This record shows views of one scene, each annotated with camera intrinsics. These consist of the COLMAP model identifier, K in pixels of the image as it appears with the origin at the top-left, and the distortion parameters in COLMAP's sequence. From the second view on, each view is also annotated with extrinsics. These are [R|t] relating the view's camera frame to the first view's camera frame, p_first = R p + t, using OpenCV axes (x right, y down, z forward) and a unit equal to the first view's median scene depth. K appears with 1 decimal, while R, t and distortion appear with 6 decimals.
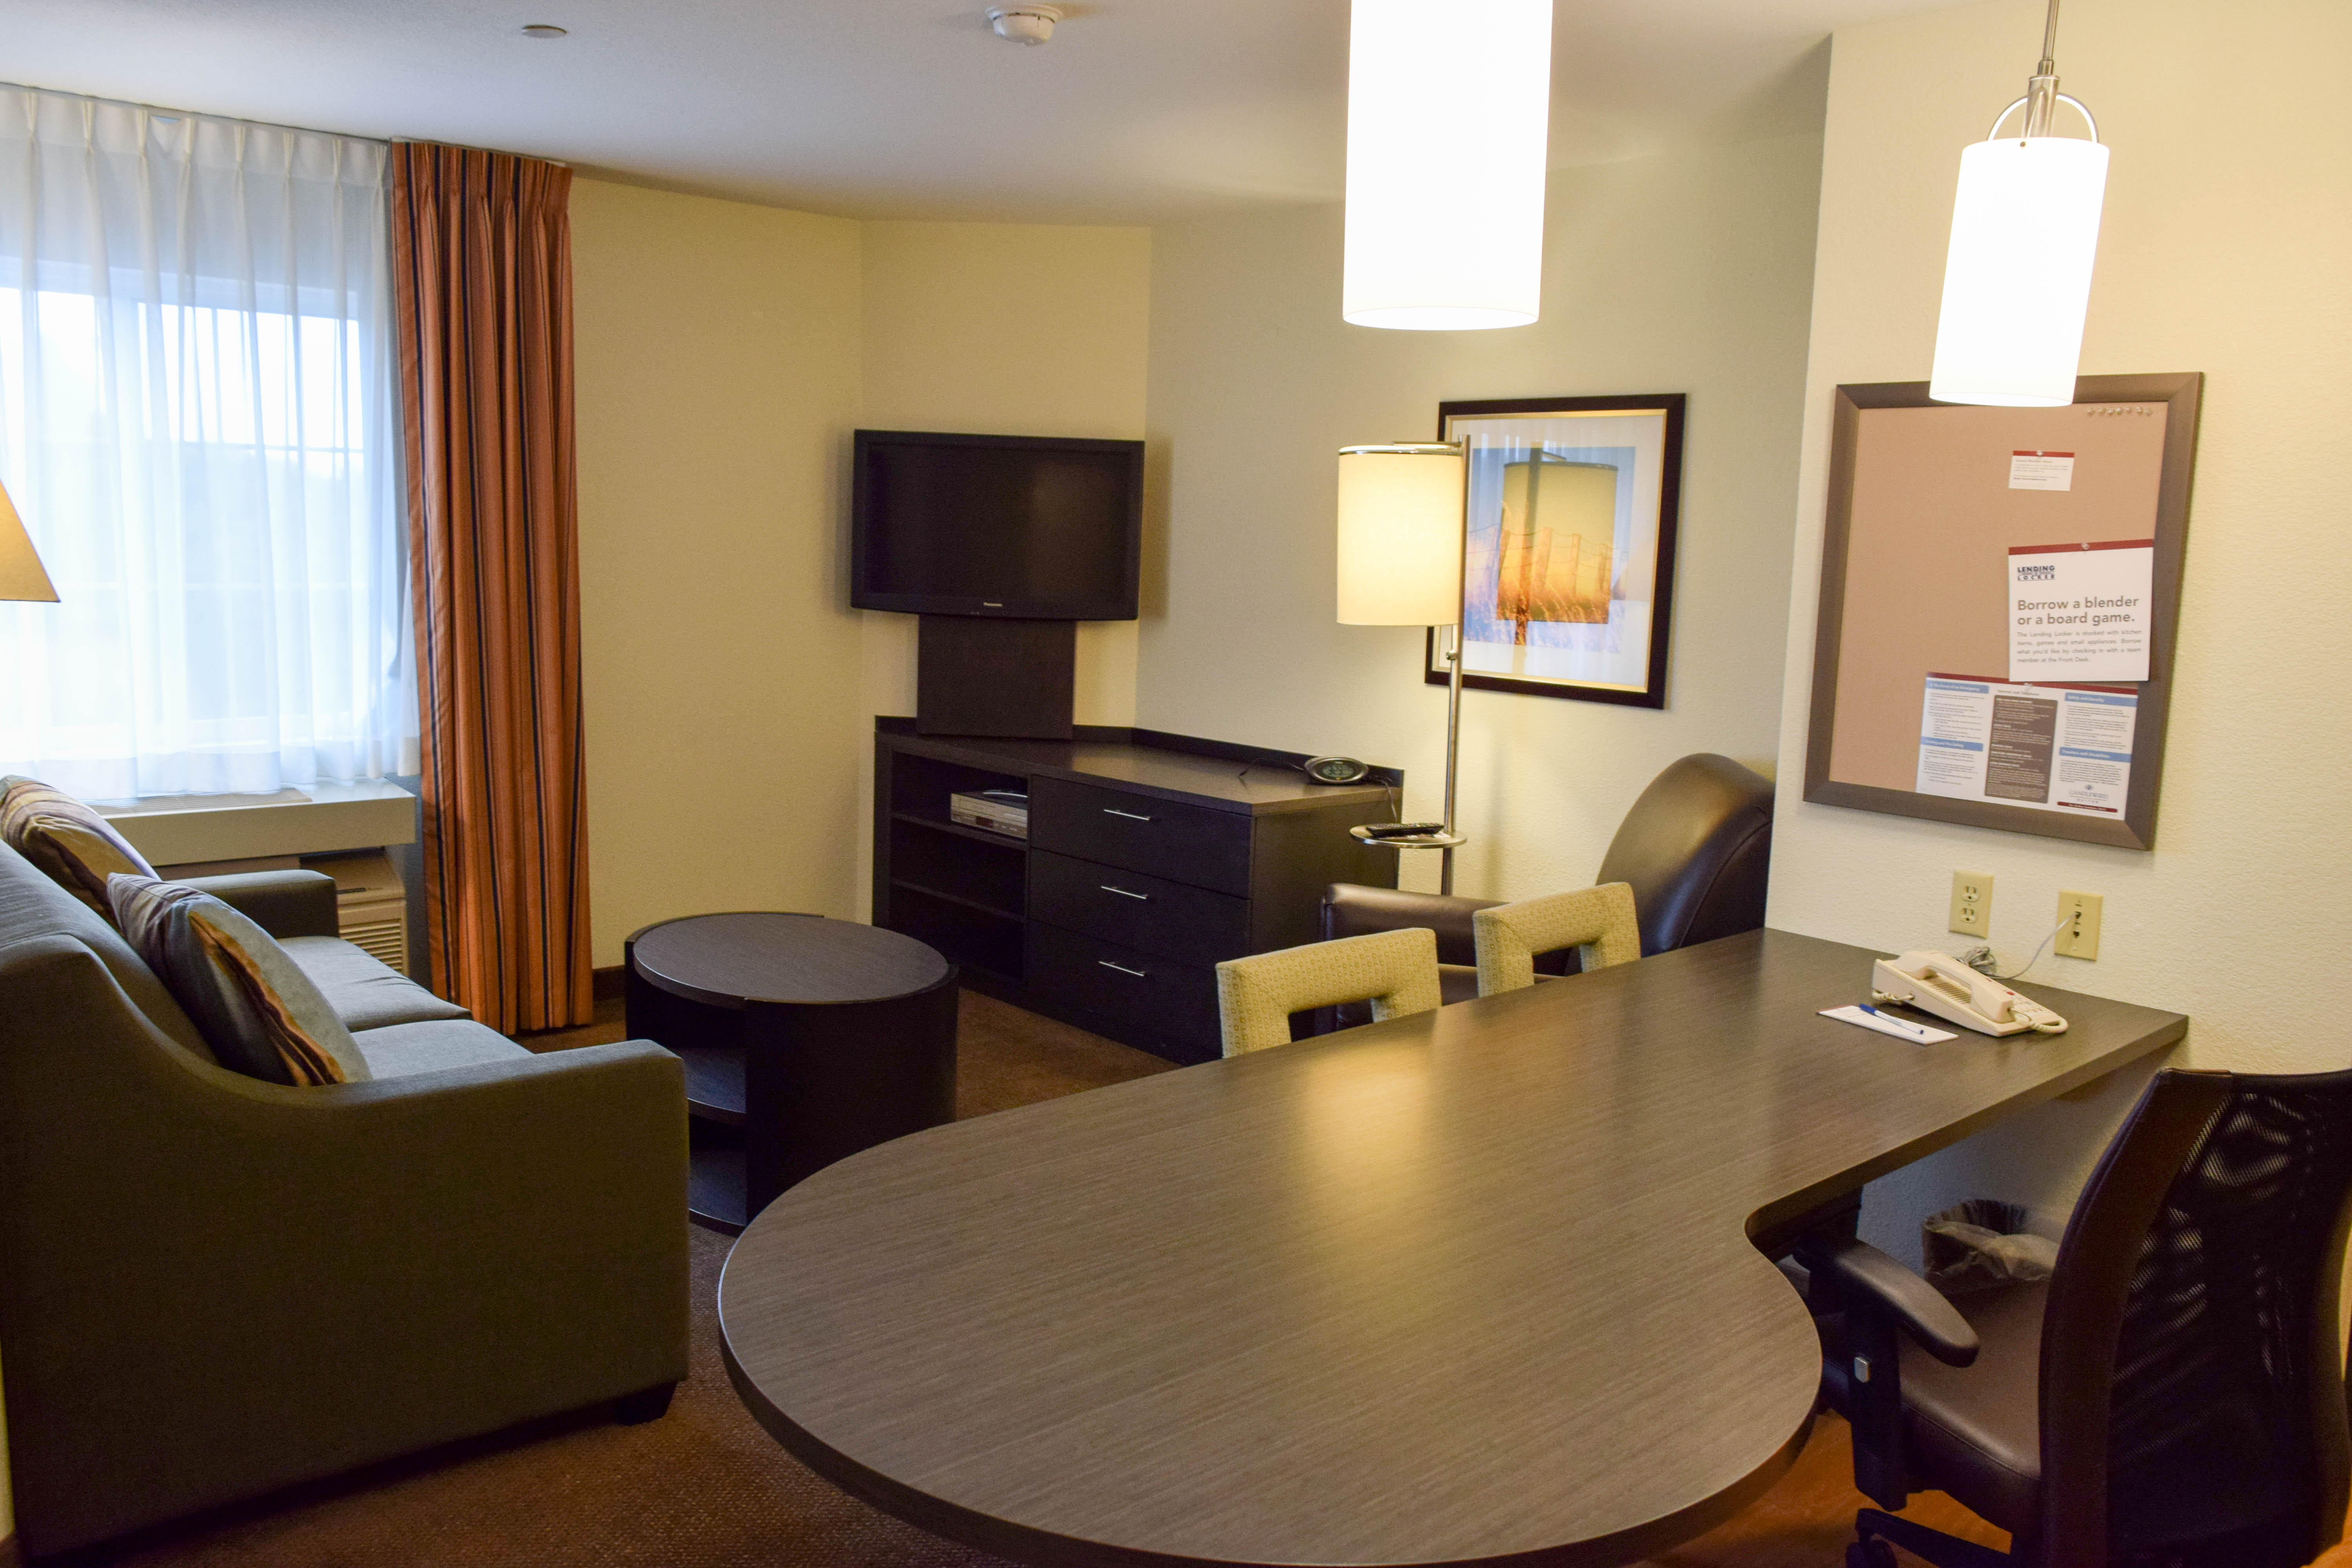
lens RADIAL K [[1830.3, 0, 1175.4], [0, 1830.3, 788.7], [0, 0, 1]] dist [-0.009532, -0.000885]
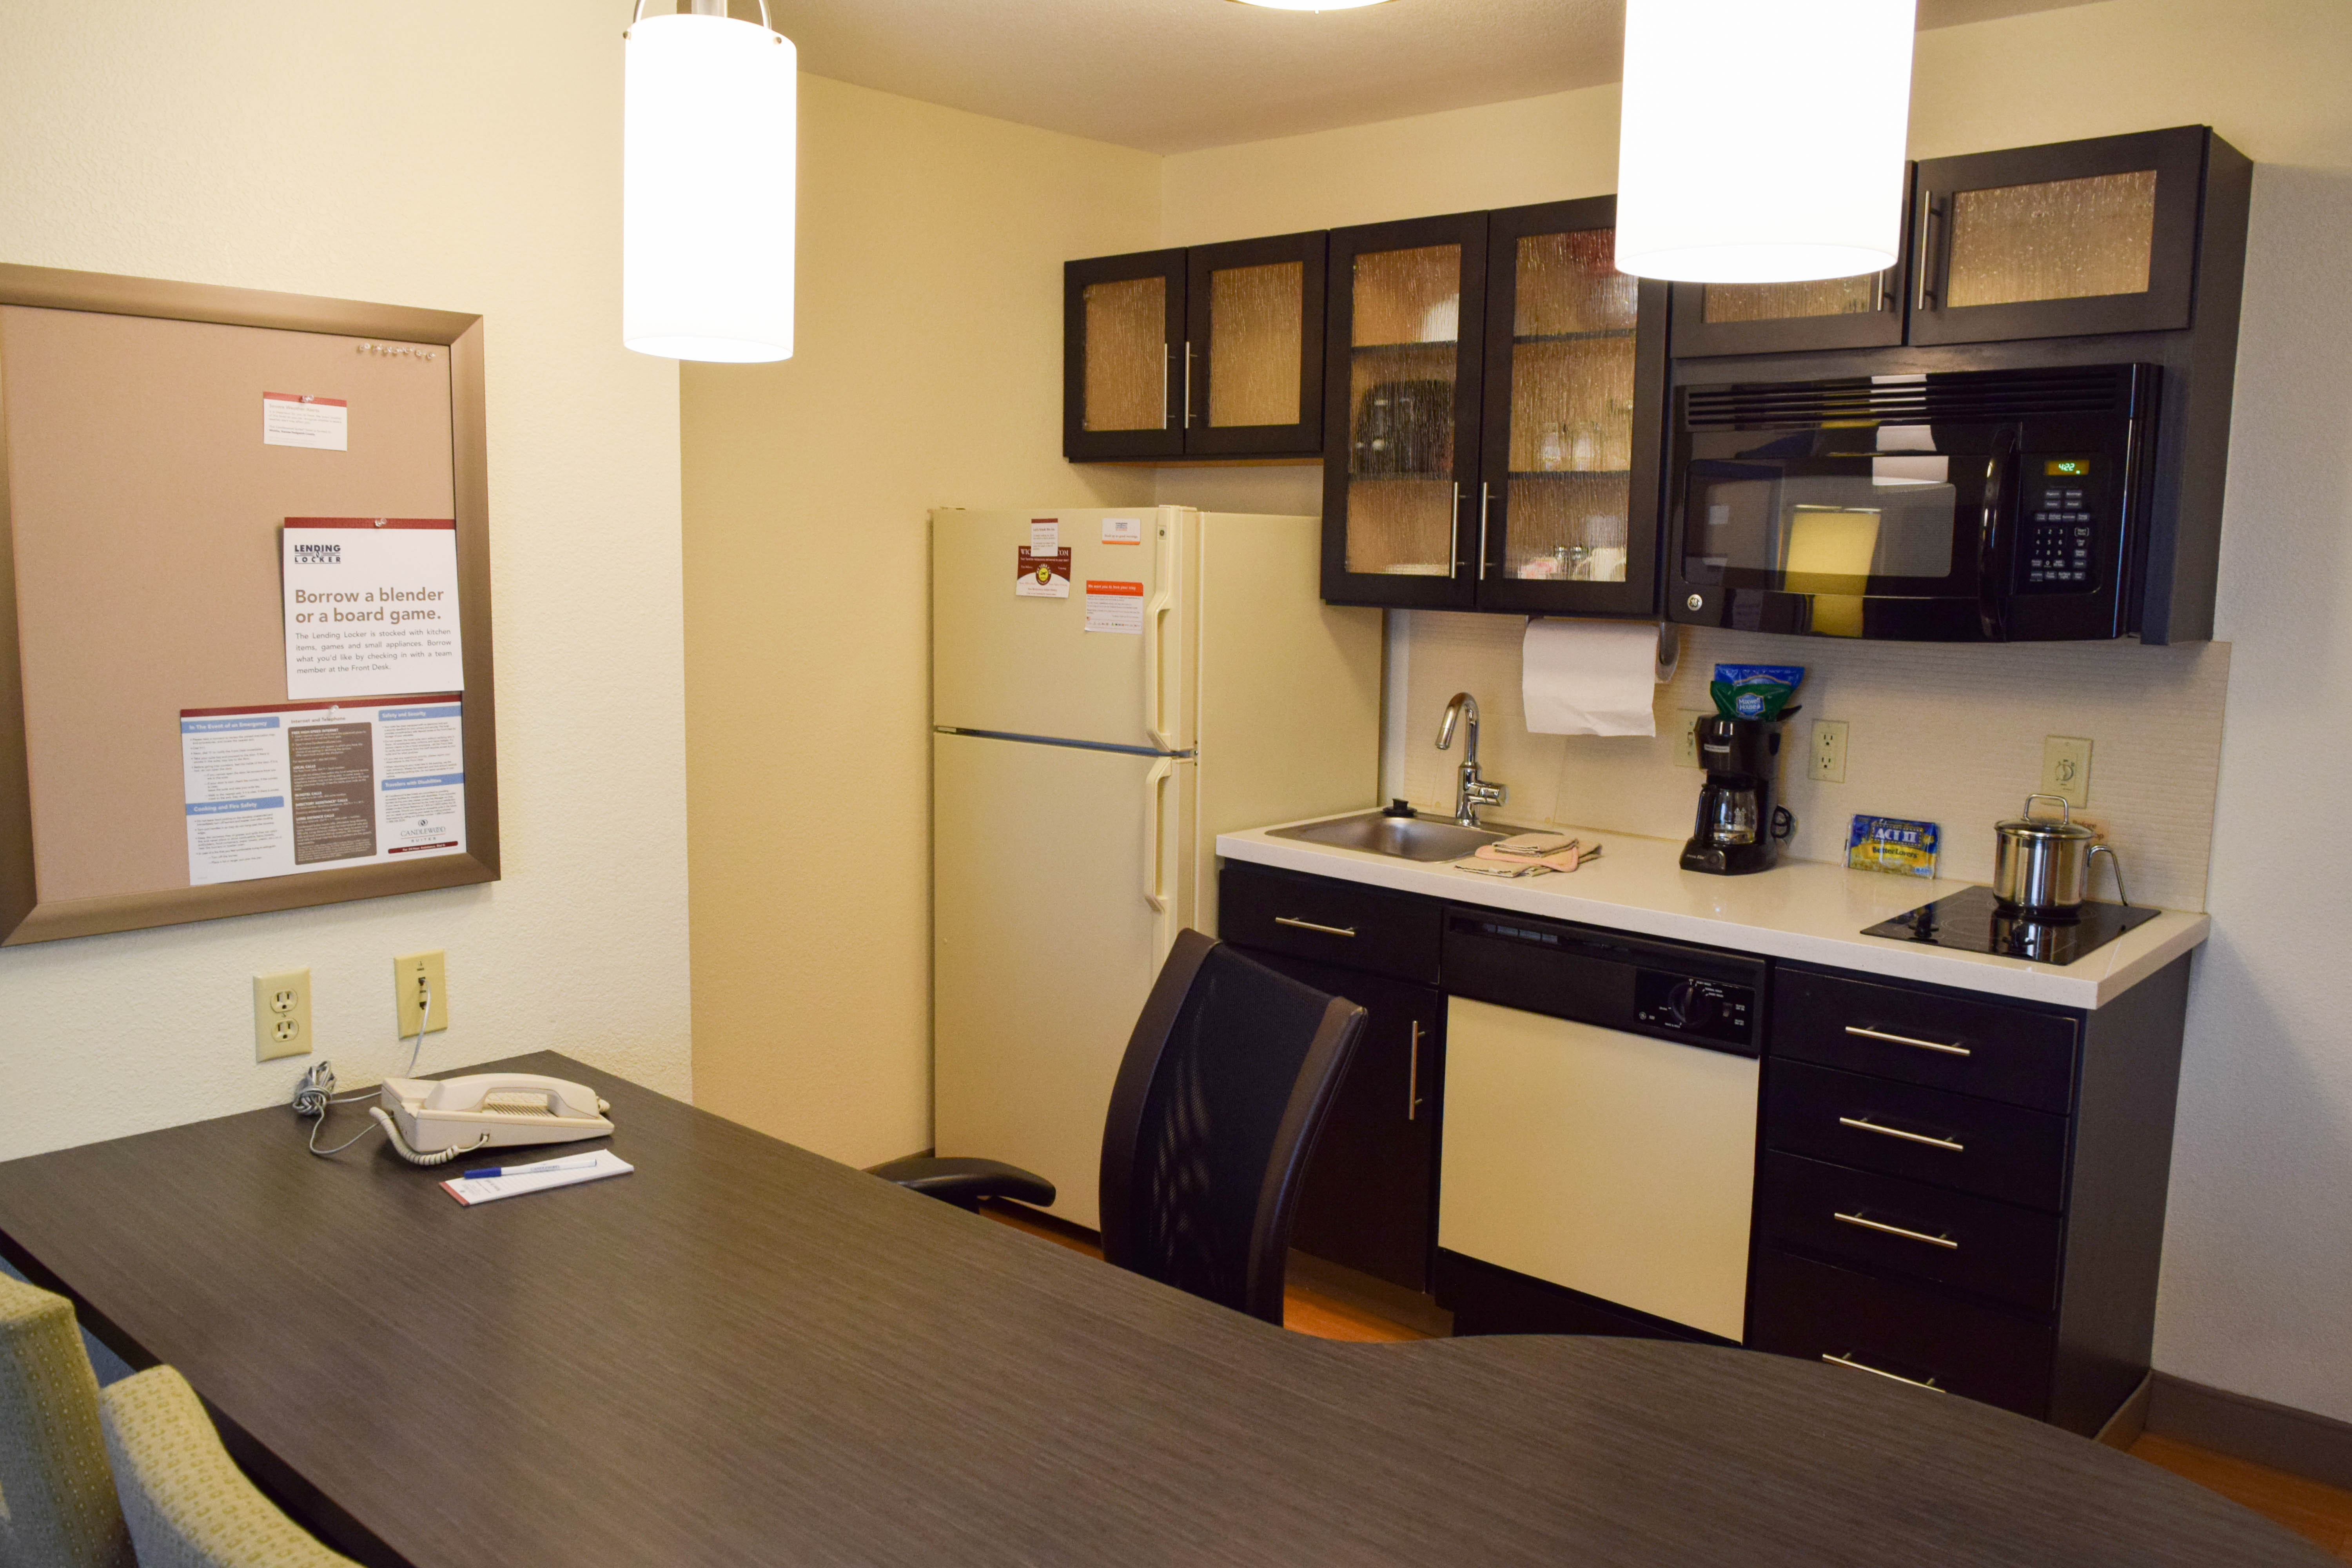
lens RADIAL K [[1830.3, 0, 1131.1], [0, 1830.3, 781.9], [0, 0, 1]] dist [-0.009532, -0.000885]
pose [[-0.104904, -0.161098, 0.981347, -0.288878], [0.124573, 0.976891, 0.173683, -0.108120], [-0.986649, 0.140469, -0.082412, 0.686591]]
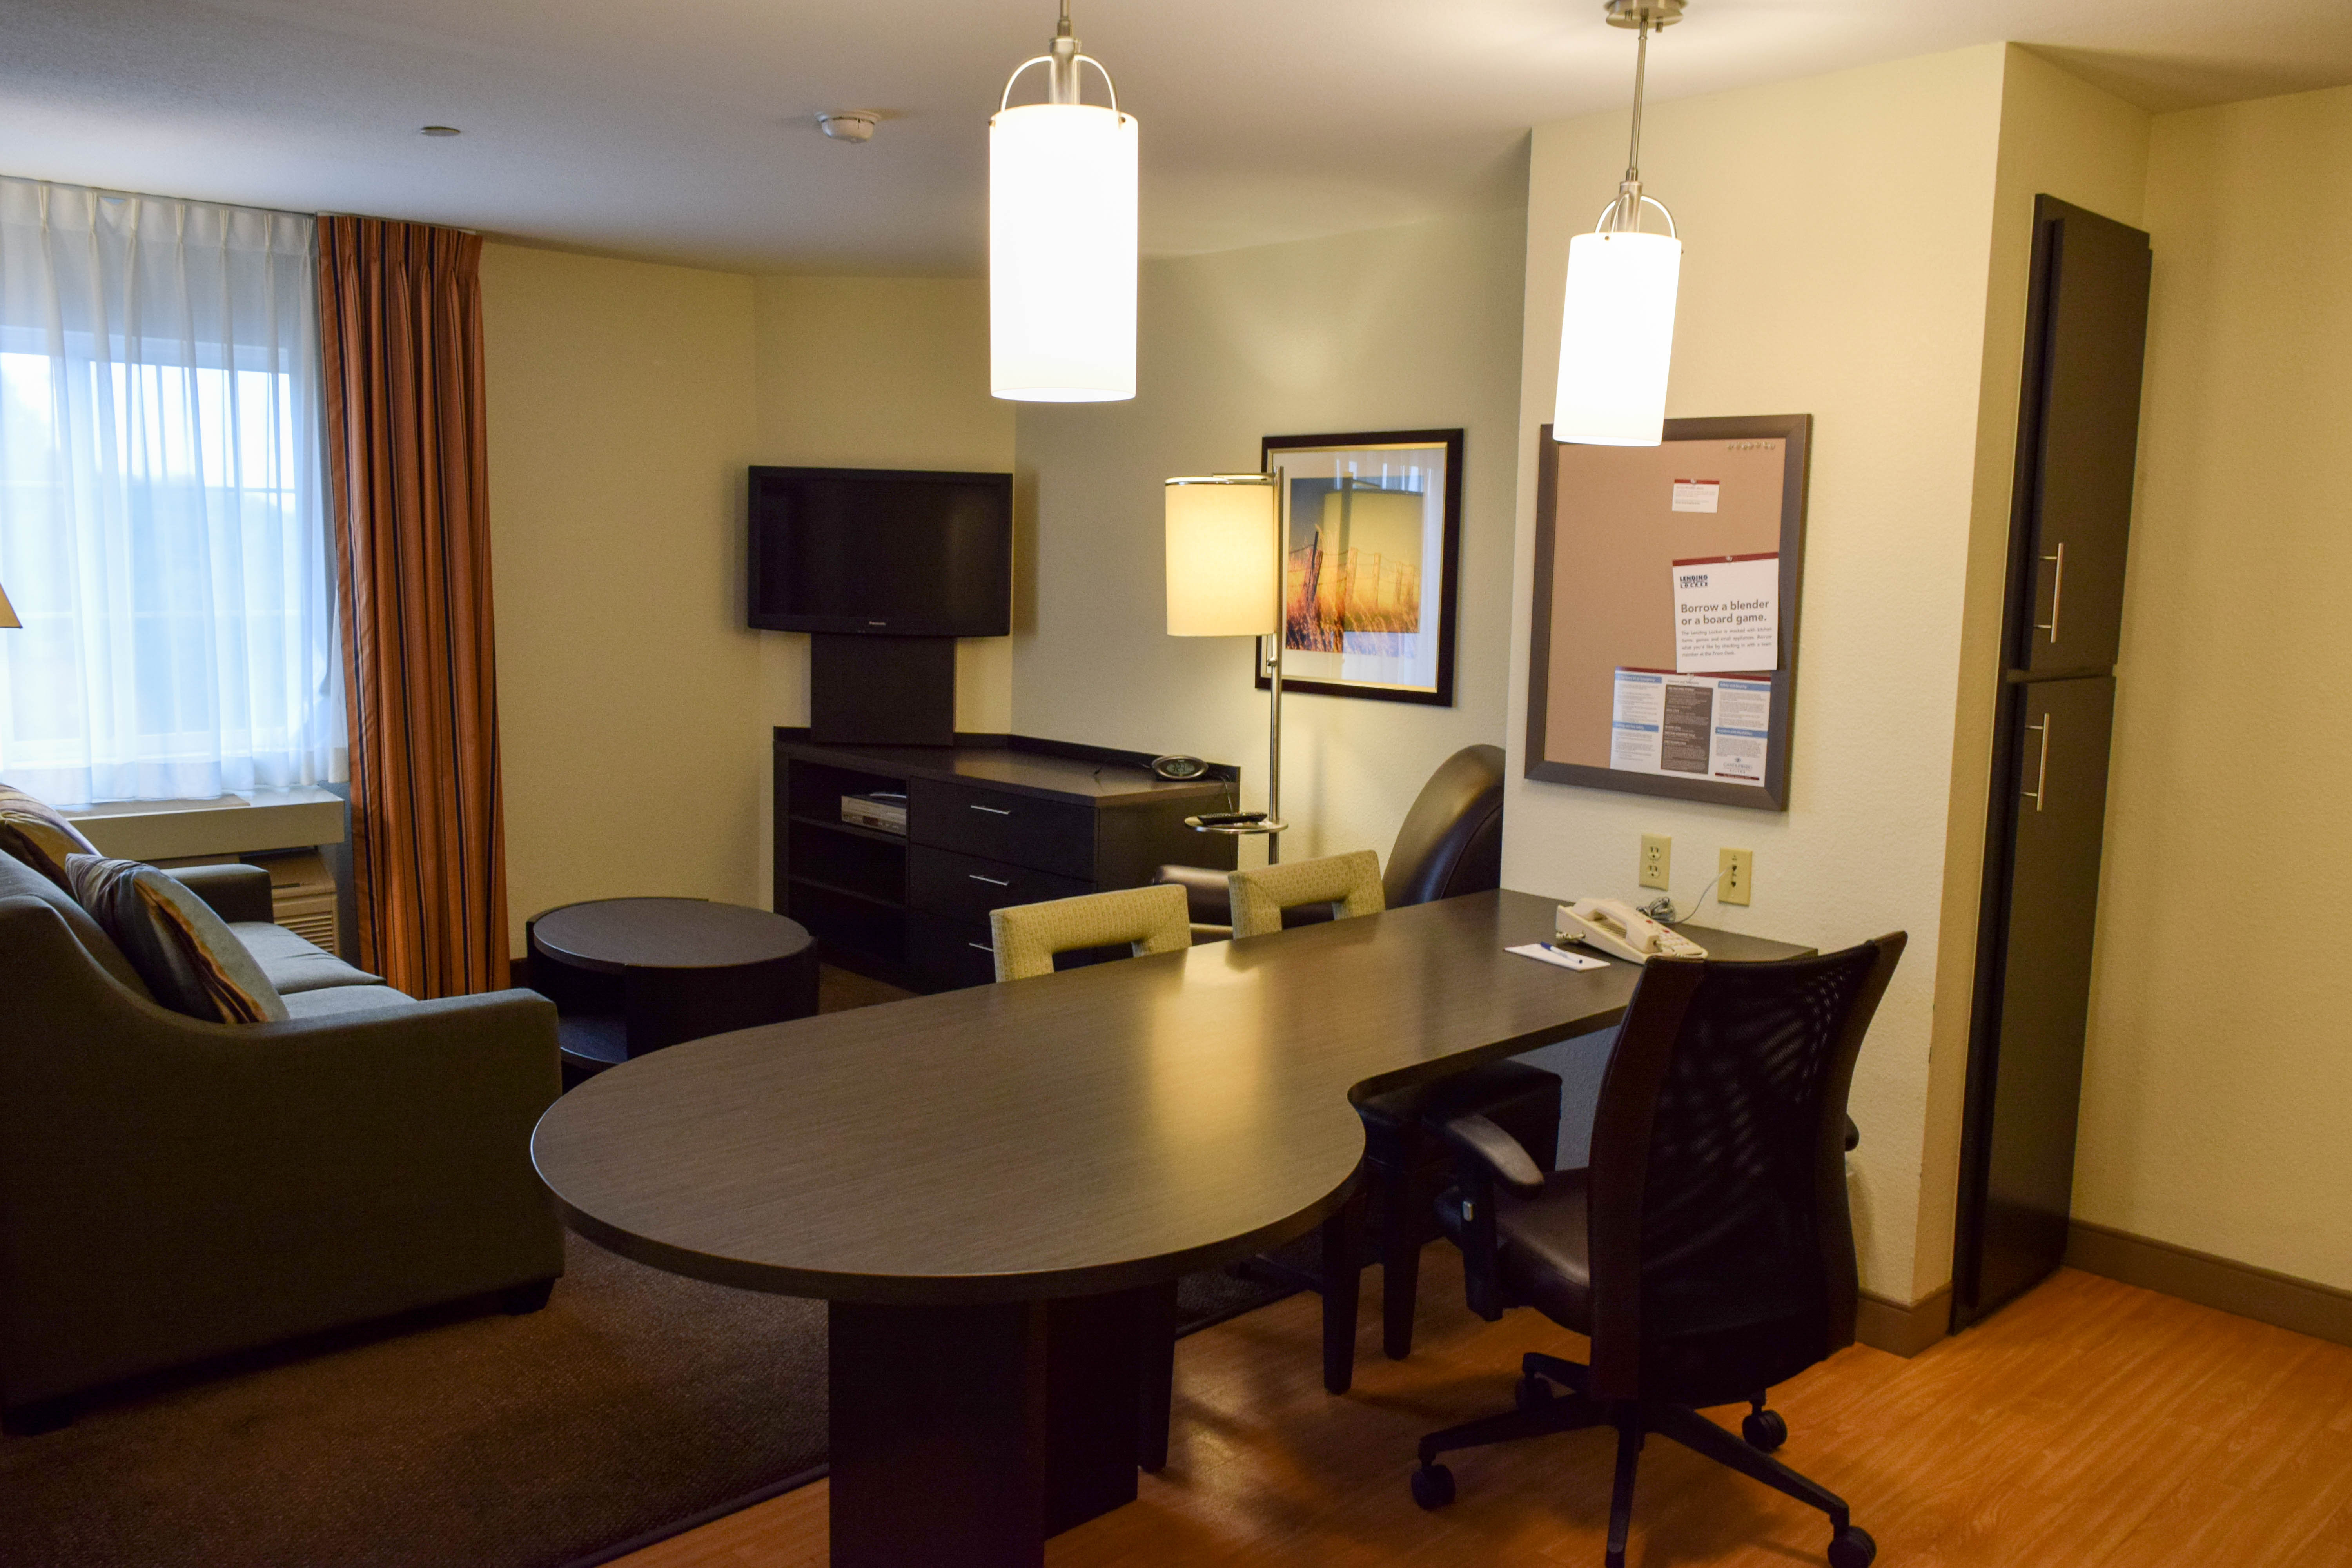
lens RADIAL K [[1830.3, 0, 1173.6], [0, 1830.3, 788.5], [0, 0, 1]] dist [-0.009532, -0.000885]
pose [[0.999766, -0.013459, 0.016919, 0.100641], [0.013671, 0.999829, -0.012439, 0.025280], [-0.016749, 0.012667, 0.999779, -0.172616]]
